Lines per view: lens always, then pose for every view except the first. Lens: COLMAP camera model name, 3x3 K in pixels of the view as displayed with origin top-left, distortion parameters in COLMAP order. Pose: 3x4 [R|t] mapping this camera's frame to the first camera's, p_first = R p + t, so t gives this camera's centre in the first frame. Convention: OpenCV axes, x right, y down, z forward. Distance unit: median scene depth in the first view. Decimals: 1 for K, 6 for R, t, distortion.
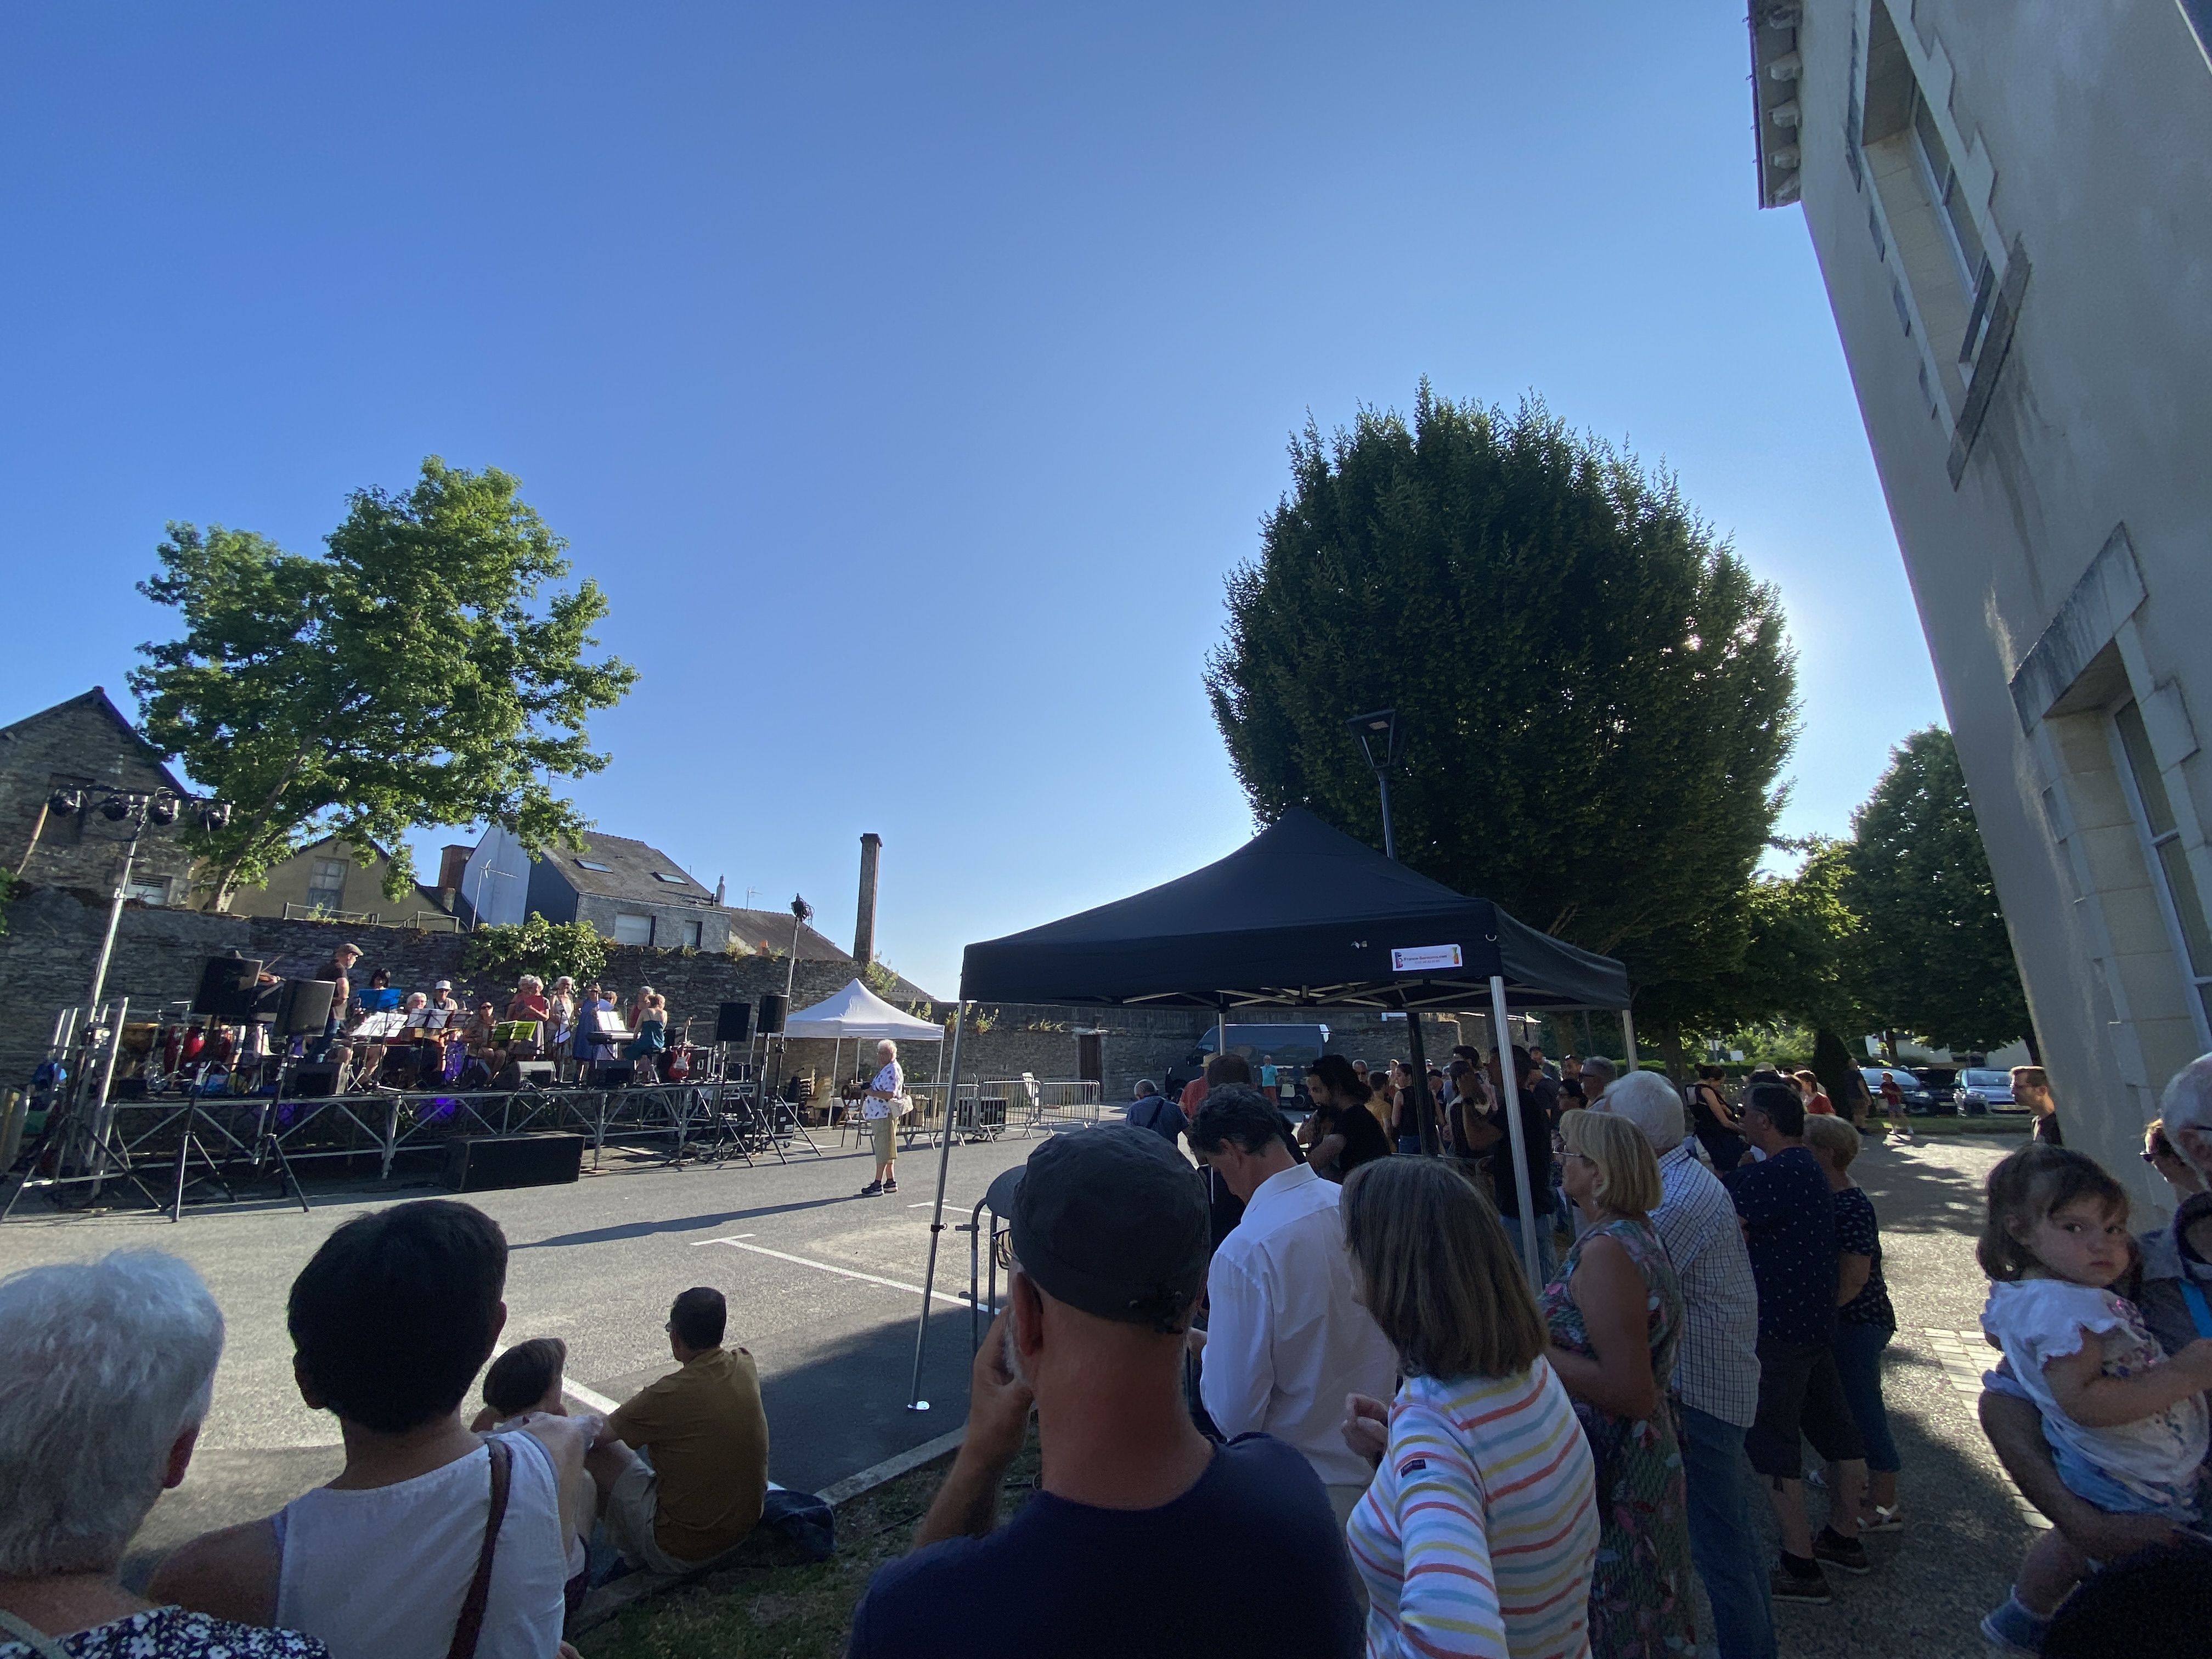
lens RADIAL K [[884.1, 0, 1097.2], [0, 884.1, 828.2], [0, 0, 1]] dist [0.001150, 0.000016]
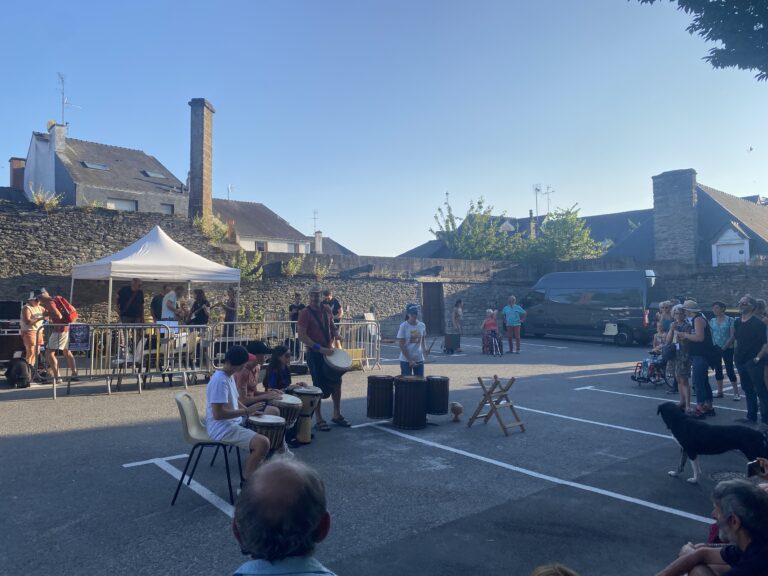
lens RADIAL K [[586.8, 0, 385.3], [0, 586.8, 289.2], [0, 0, 1]] dist [-0.007338, -0.001930]
pose [[0.971631, -0.001409, -0.236497, 0.110682], [0.054231, 0.974665, 0.216998, 0.074656], [0.230199, -0.223667, 0.947091, 0.267248]]
